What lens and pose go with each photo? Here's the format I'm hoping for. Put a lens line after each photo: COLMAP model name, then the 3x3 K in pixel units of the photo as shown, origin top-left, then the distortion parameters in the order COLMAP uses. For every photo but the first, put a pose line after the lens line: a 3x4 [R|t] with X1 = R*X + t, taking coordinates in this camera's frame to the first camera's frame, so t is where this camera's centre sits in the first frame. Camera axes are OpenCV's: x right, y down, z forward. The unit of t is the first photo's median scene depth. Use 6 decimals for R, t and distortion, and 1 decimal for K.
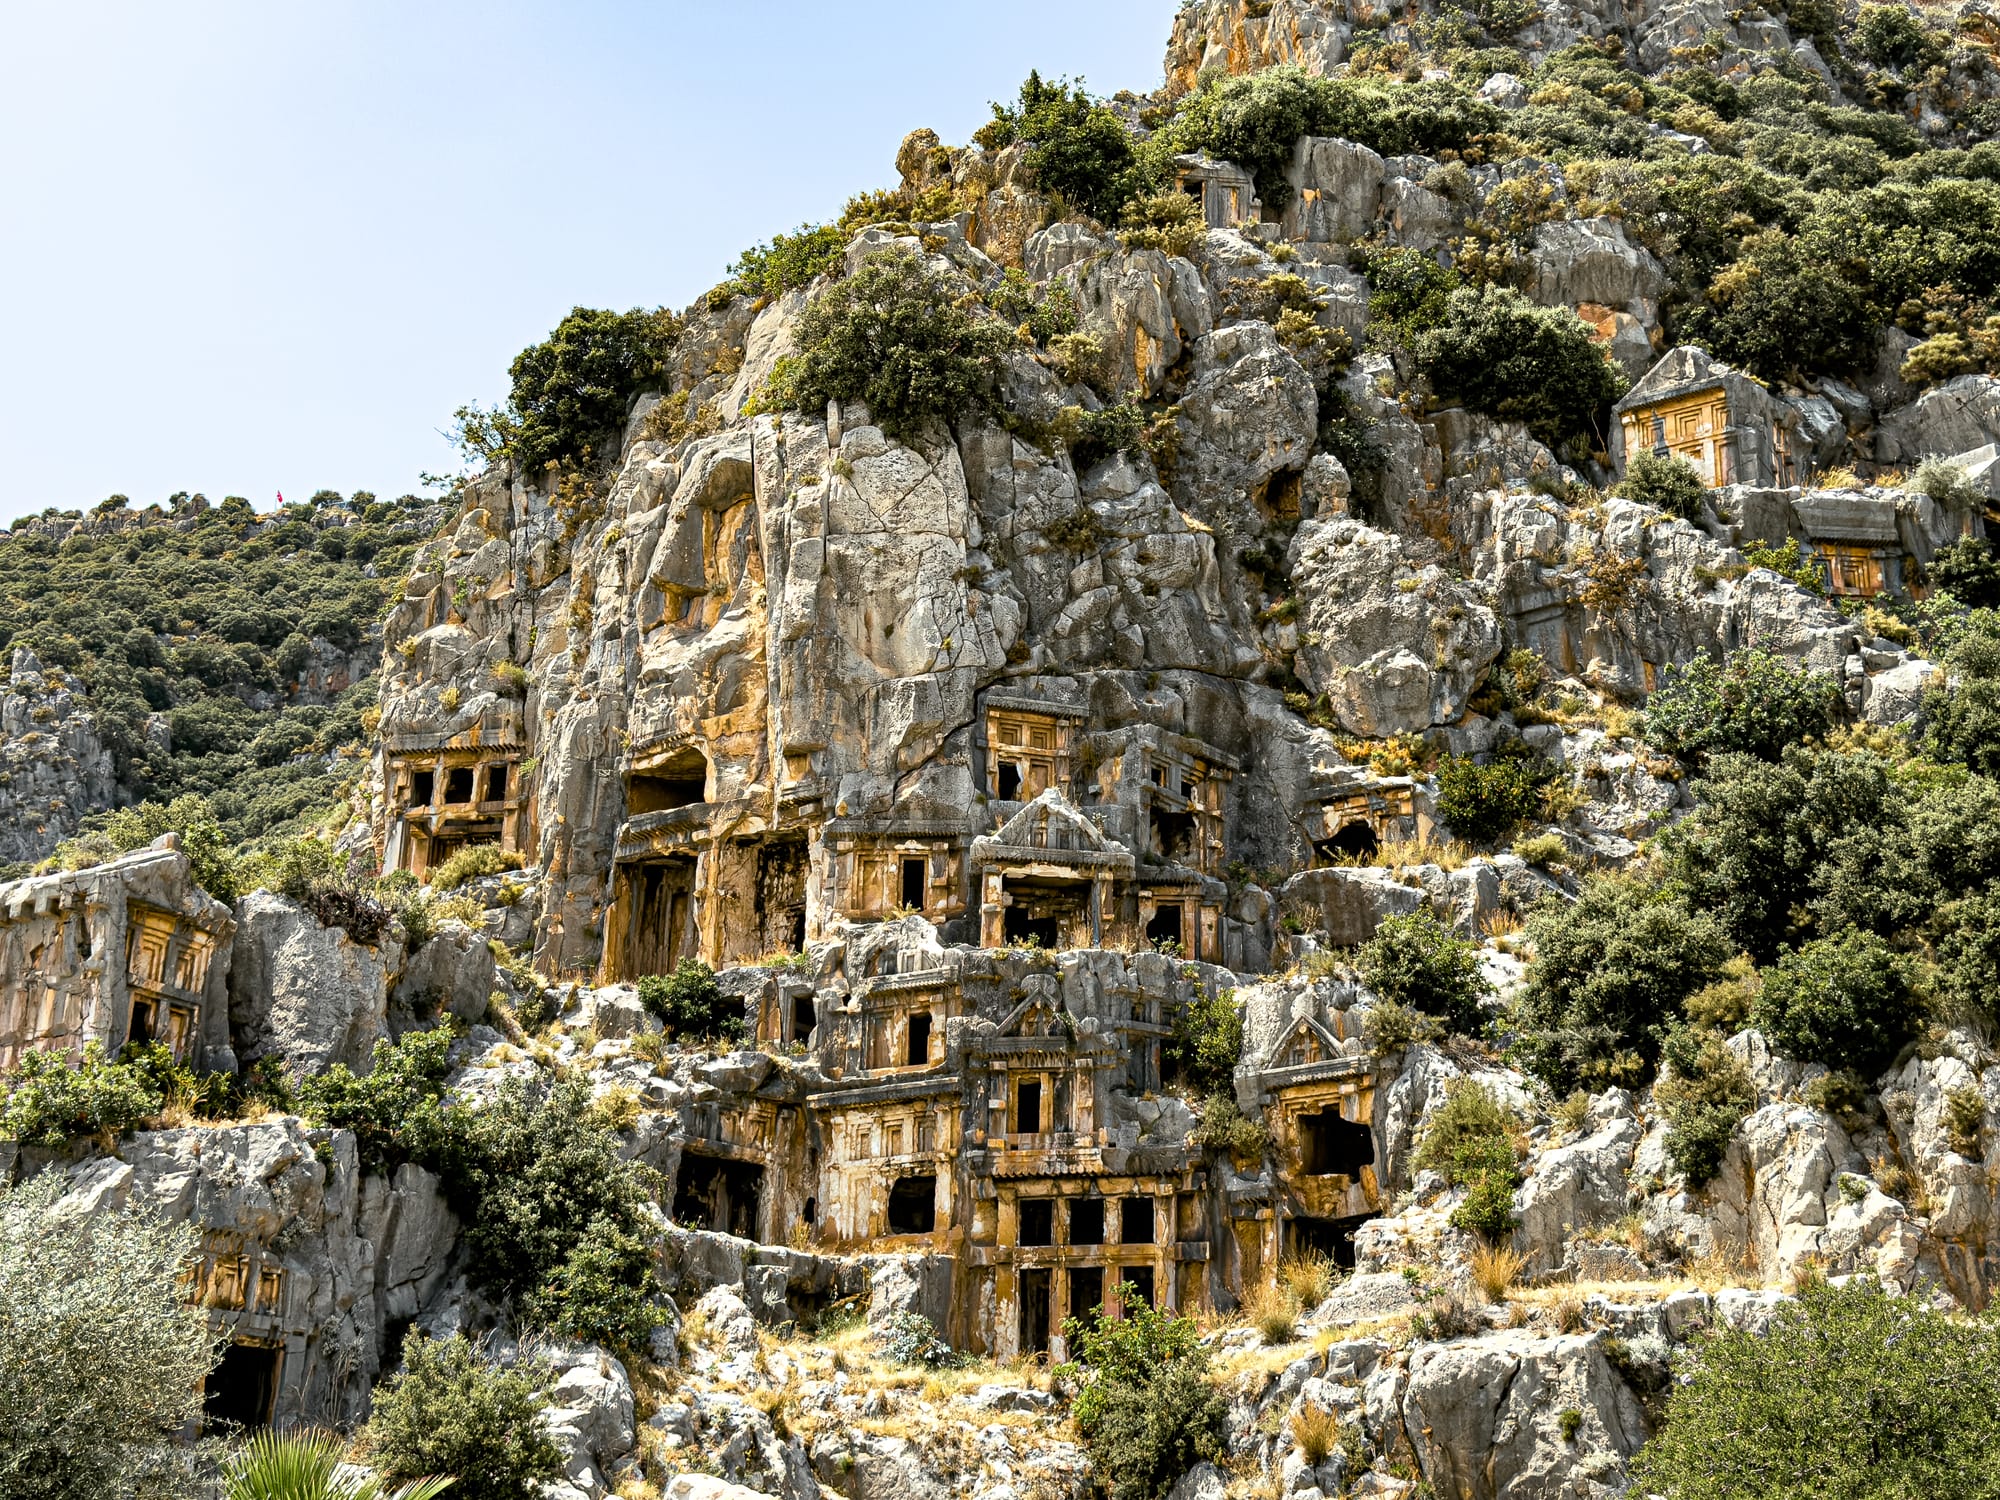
lens RADIAL K [[2598.5, 0, 998.7], [0, 2598.5, 760.5], [0, 0, 1]] dist [0.168111, -0.288979]
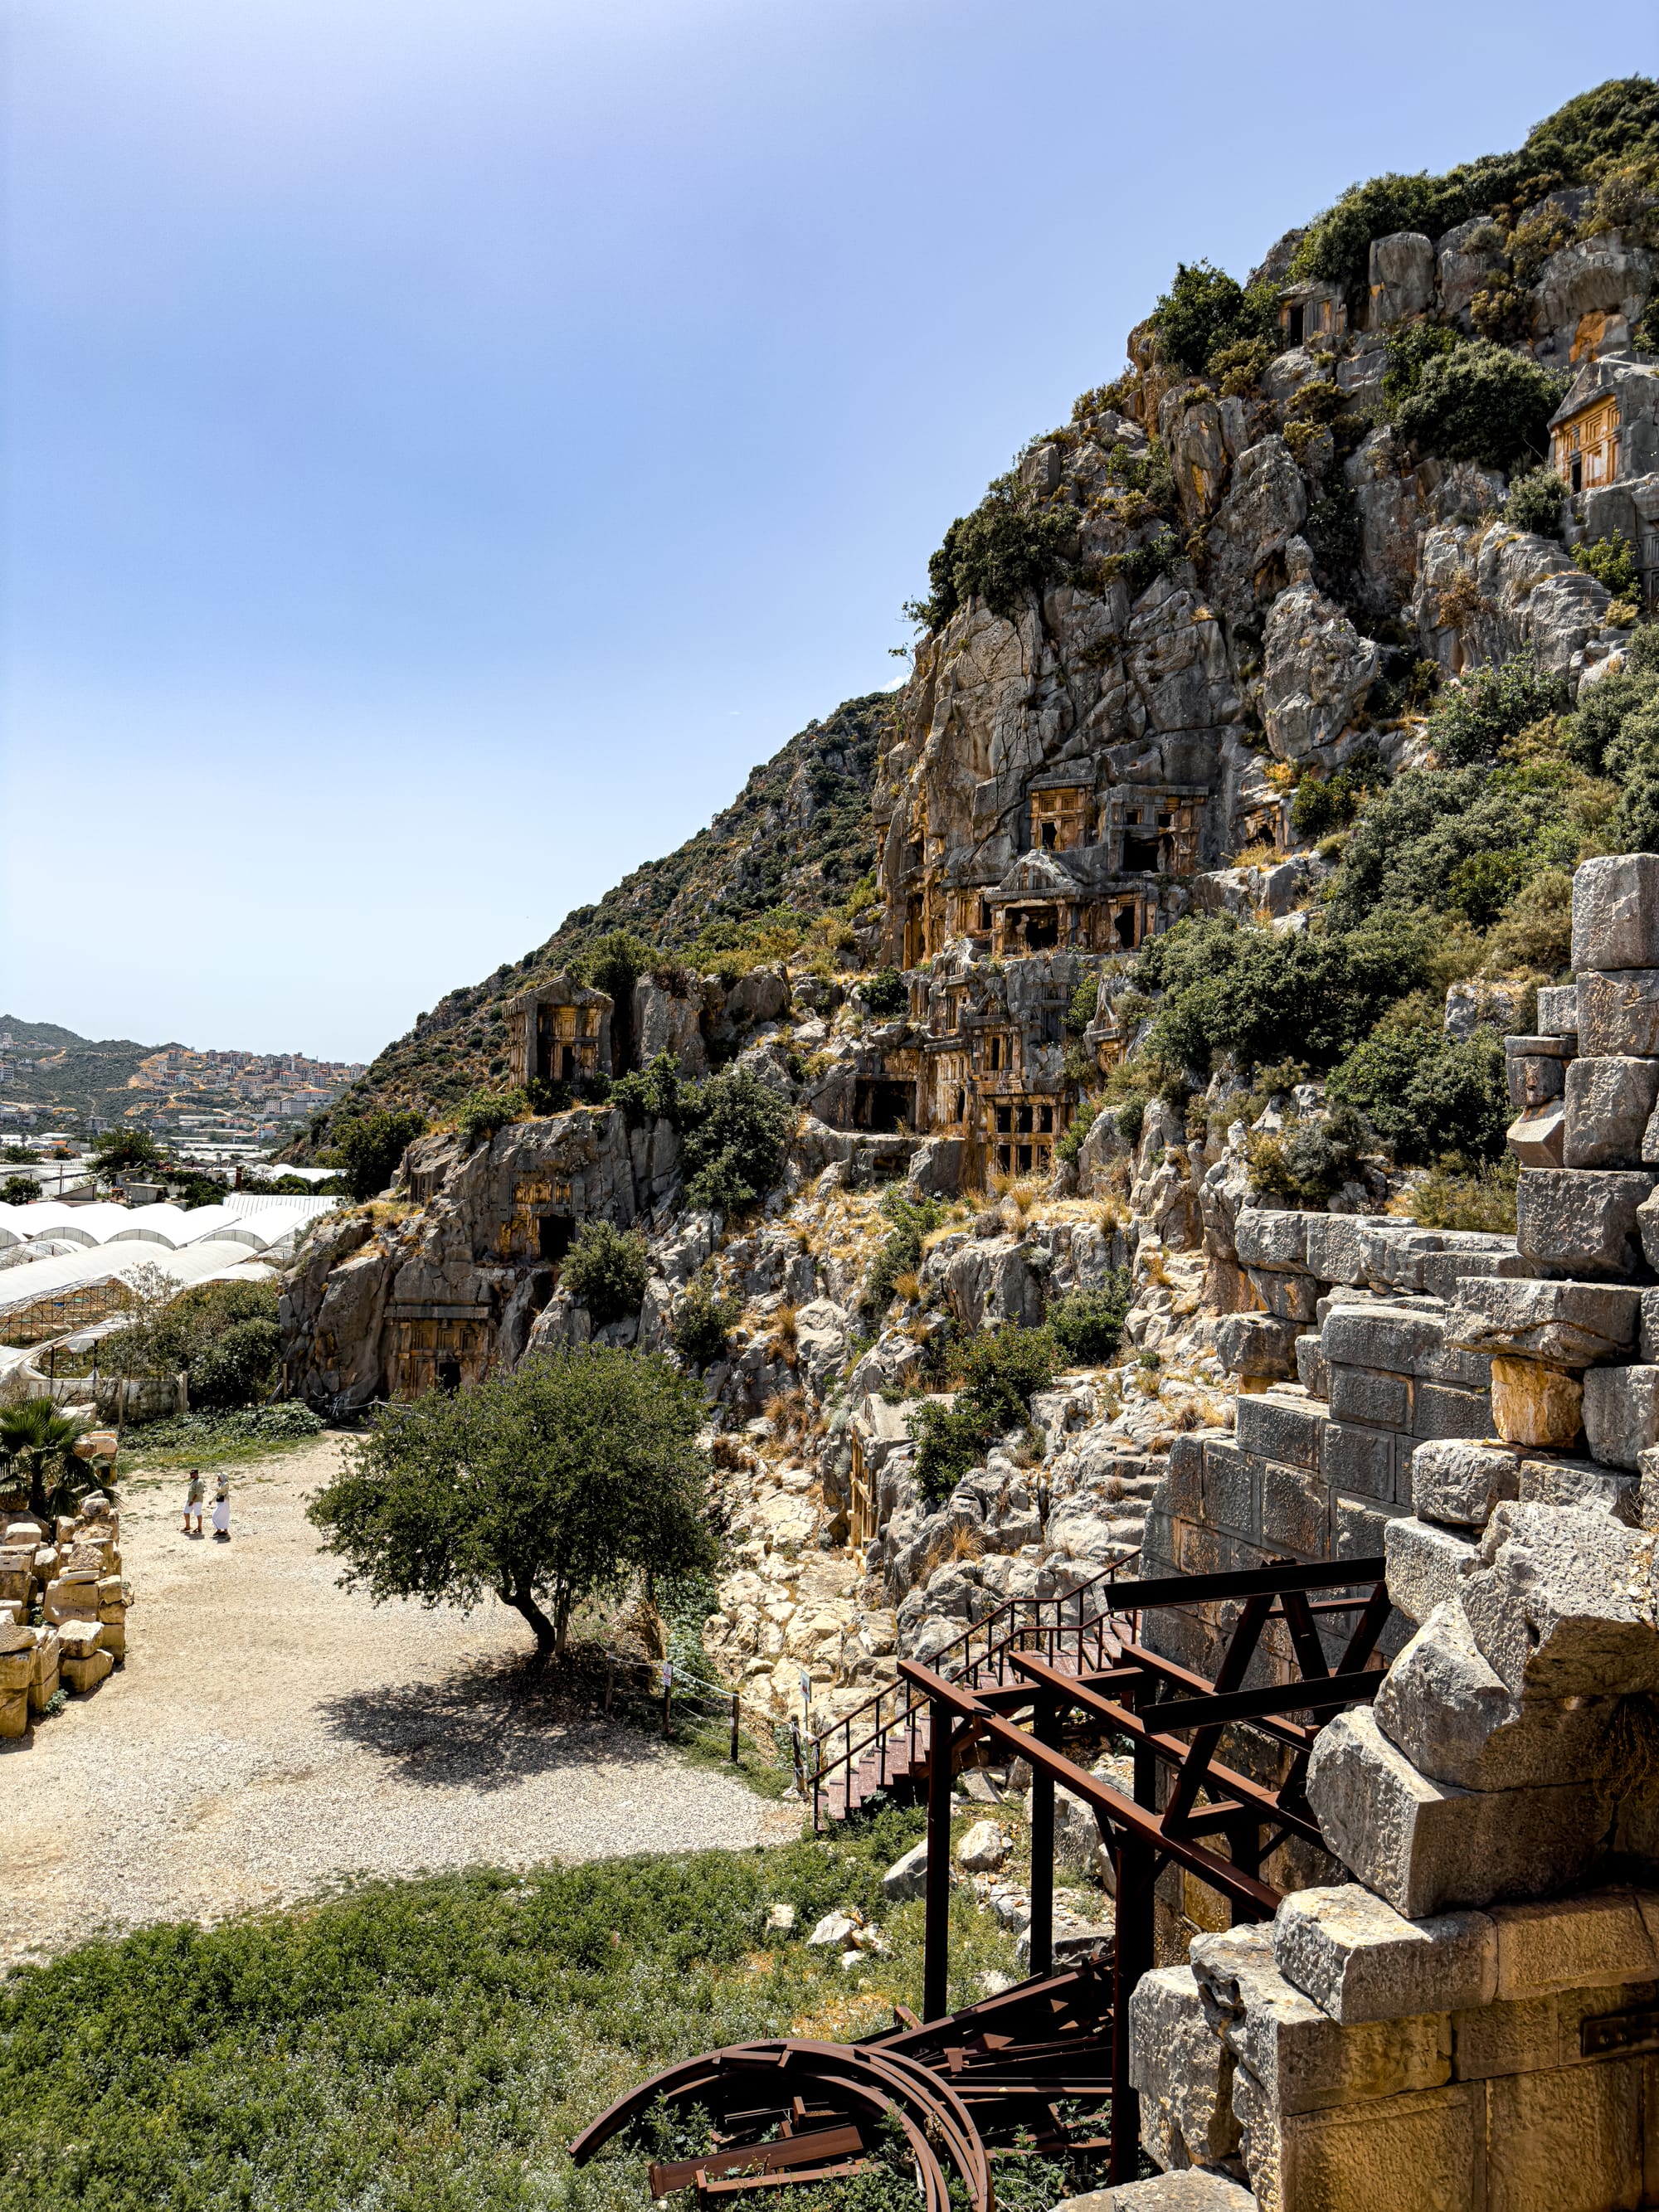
lens RADIAL K [[1547.3, 0, 829.5], [0, 1547.3, 1106.0], [0, 0, 1]] dist [0.172903, -0.368954]
pose [[0.758389, -0.021536, -0.651446, 0.590609], [0.219526, 0.949502, 0.224175, -0.088787], [0.613721, -0.313021, 0.724820, 0.171703]]
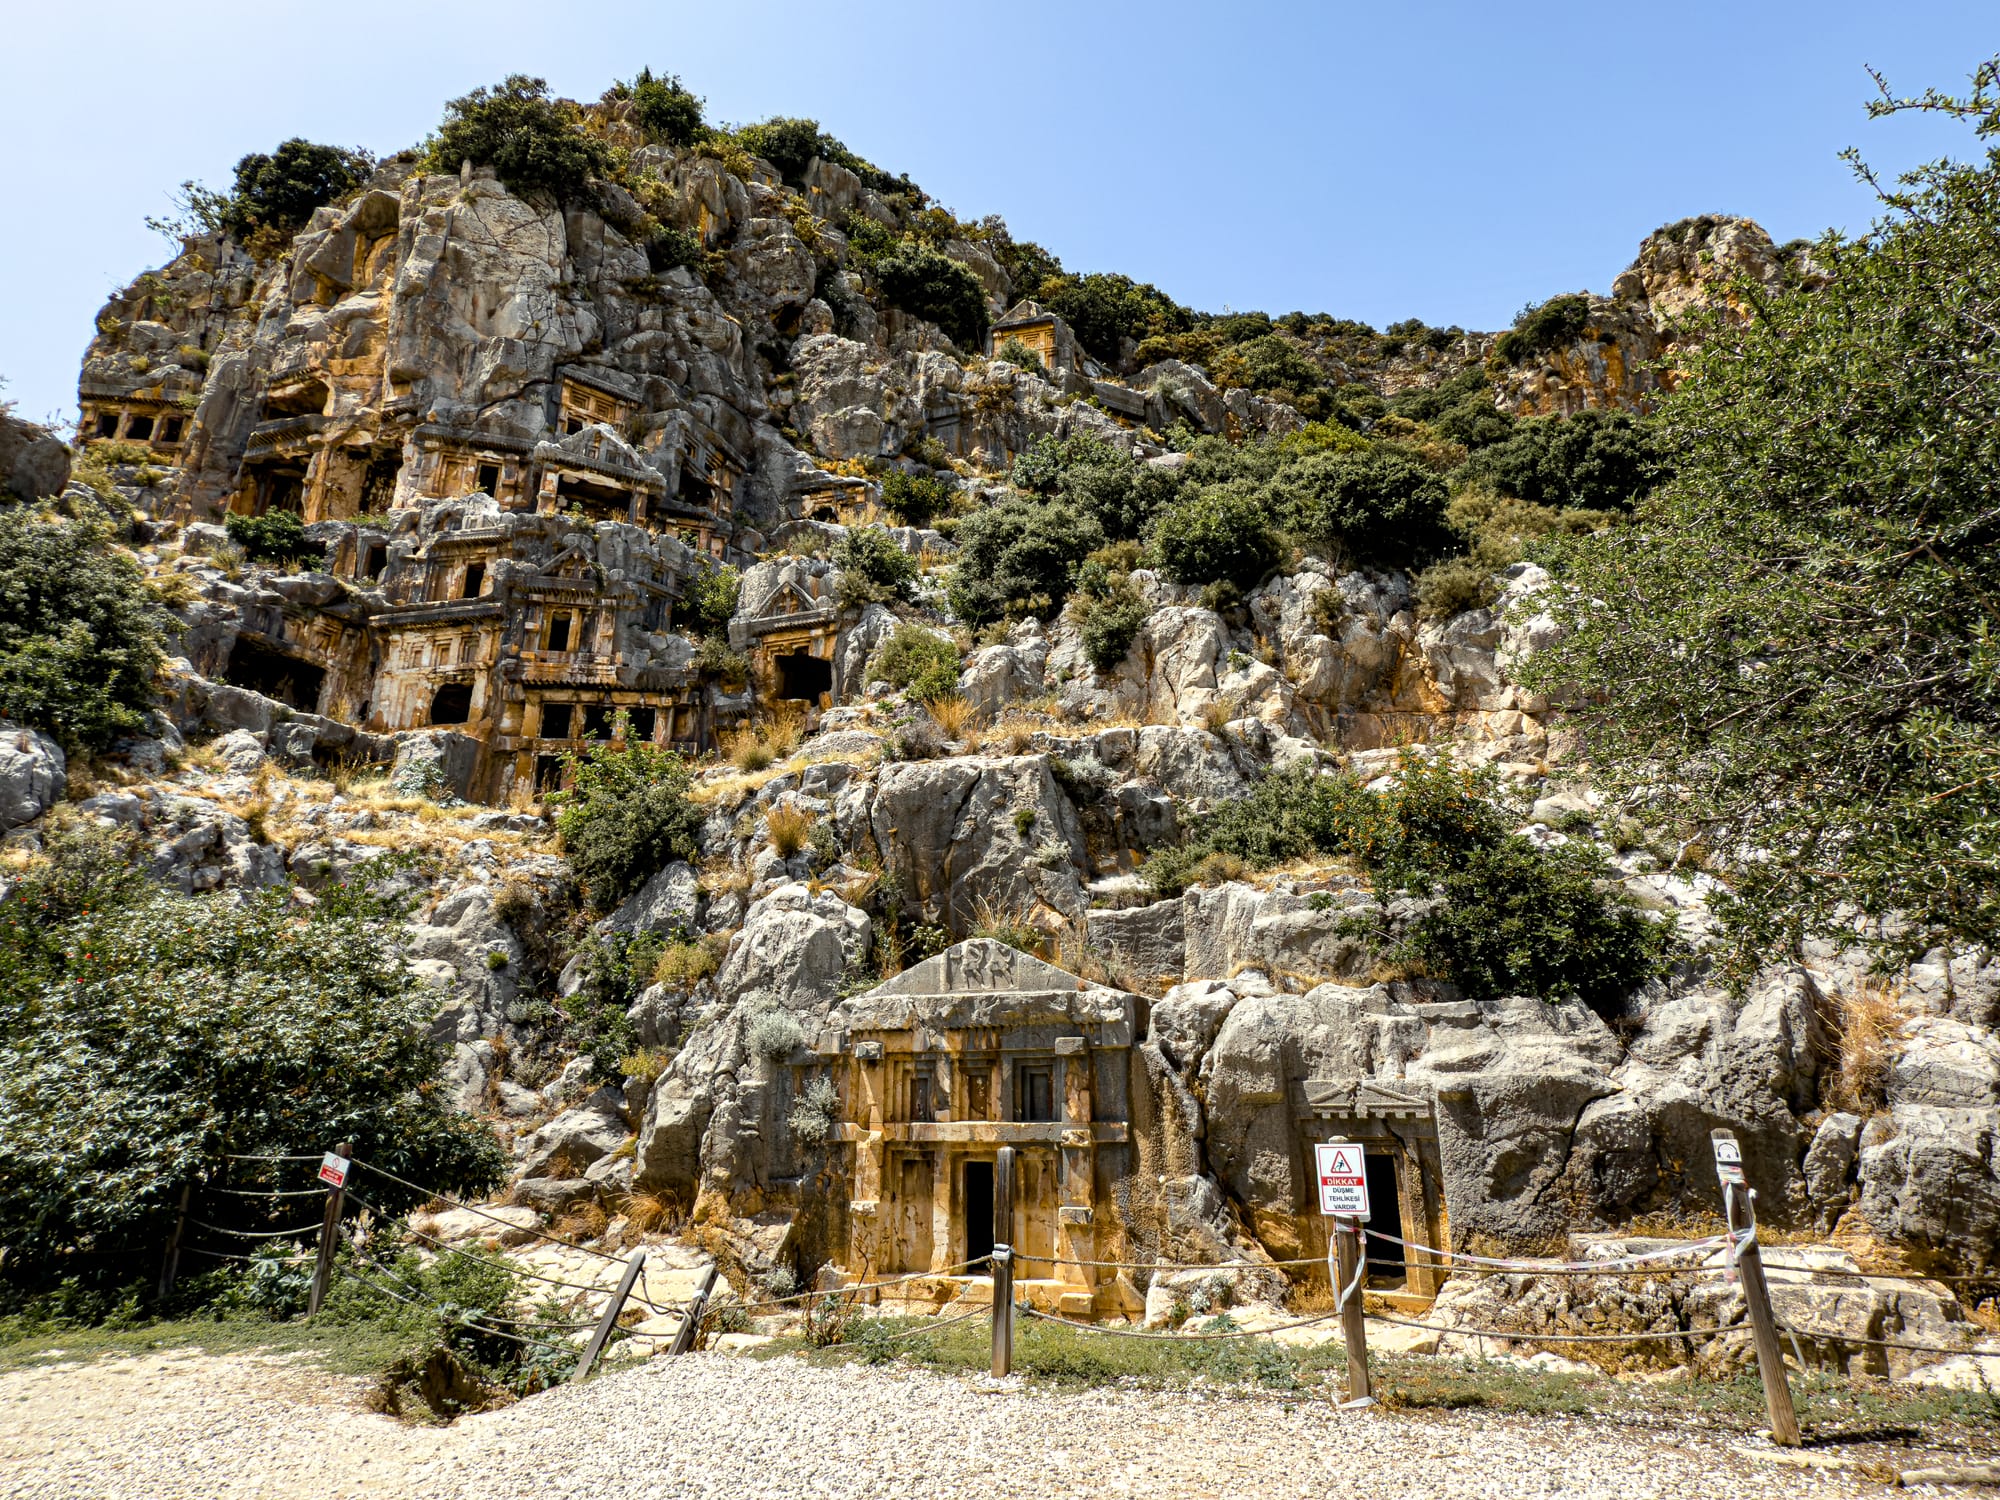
lens RADIAL K [[1101.9, 0, 1005.8], [0, 1101.9, 742.4], [0, 0, 1]] dist [0.002183, 0.000495]
pose [[0.934831, 0.091157, 0.343194, 0.034616], [-0.099390, 0.995028, 0.006437, 0.158489], [-0.340901, -0.040128, 0.939242, 0.417512]]
